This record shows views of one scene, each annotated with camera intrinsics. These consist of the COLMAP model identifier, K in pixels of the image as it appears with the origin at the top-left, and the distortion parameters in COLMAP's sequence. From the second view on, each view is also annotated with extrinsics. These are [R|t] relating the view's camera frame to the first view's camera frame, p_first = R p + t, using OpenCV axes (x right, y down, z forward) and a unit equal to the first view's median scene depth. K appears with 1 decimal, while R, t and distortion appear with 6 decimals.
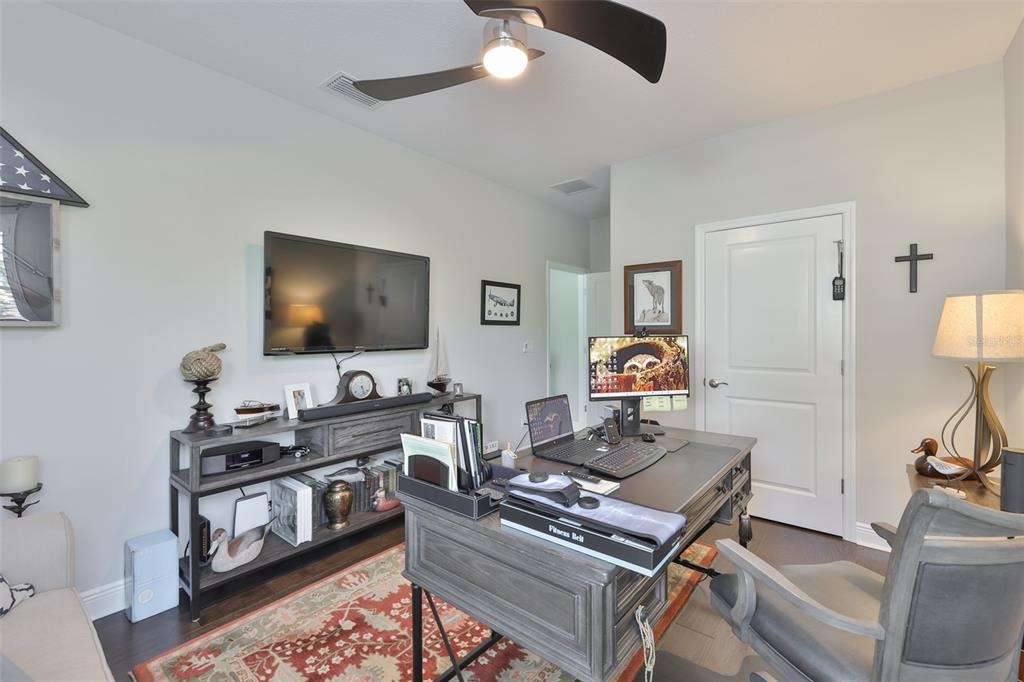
lens RADIAL K [[430.1, 0, 507.0], [0, 430.1, 339.6], [0, 0, 1]] dist [-0.000670, 0.000189]
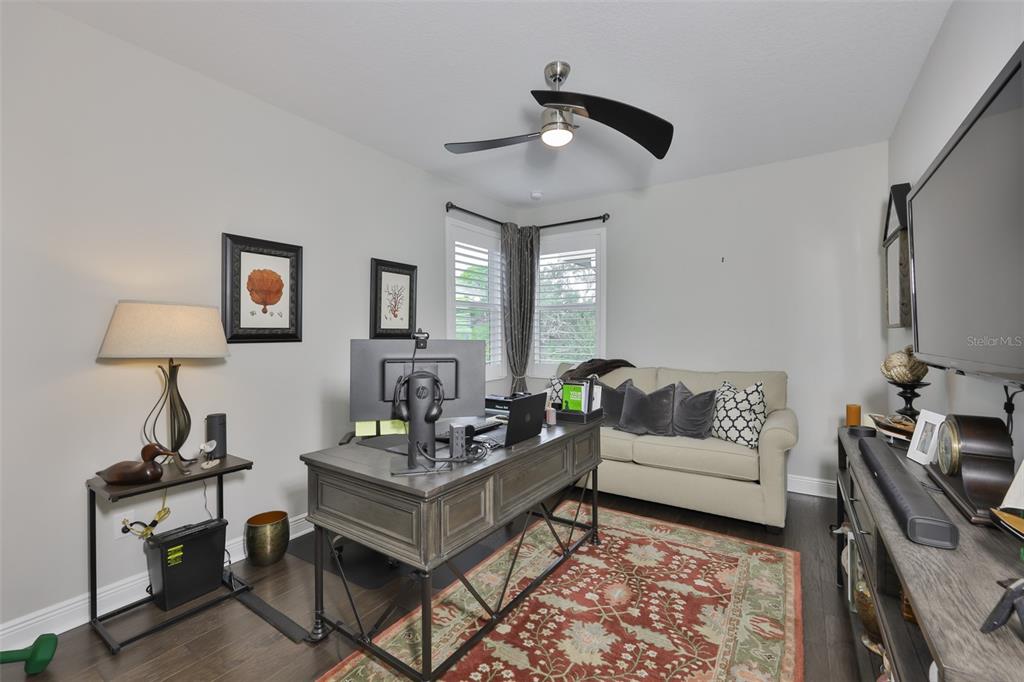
lens RADIAL K [[430.1, 0, 507.0], [0, 430.1, 339.6], [0, 0, 1]] dist [-0.000670, 0.000189]
pose [[-0.996075, 0.003837, -0.088429, 0.238731], [0.002666, 0.999907, 0.013361, -0.014650], [0.088472, 0.013072, -0.995993, 1.964212]]
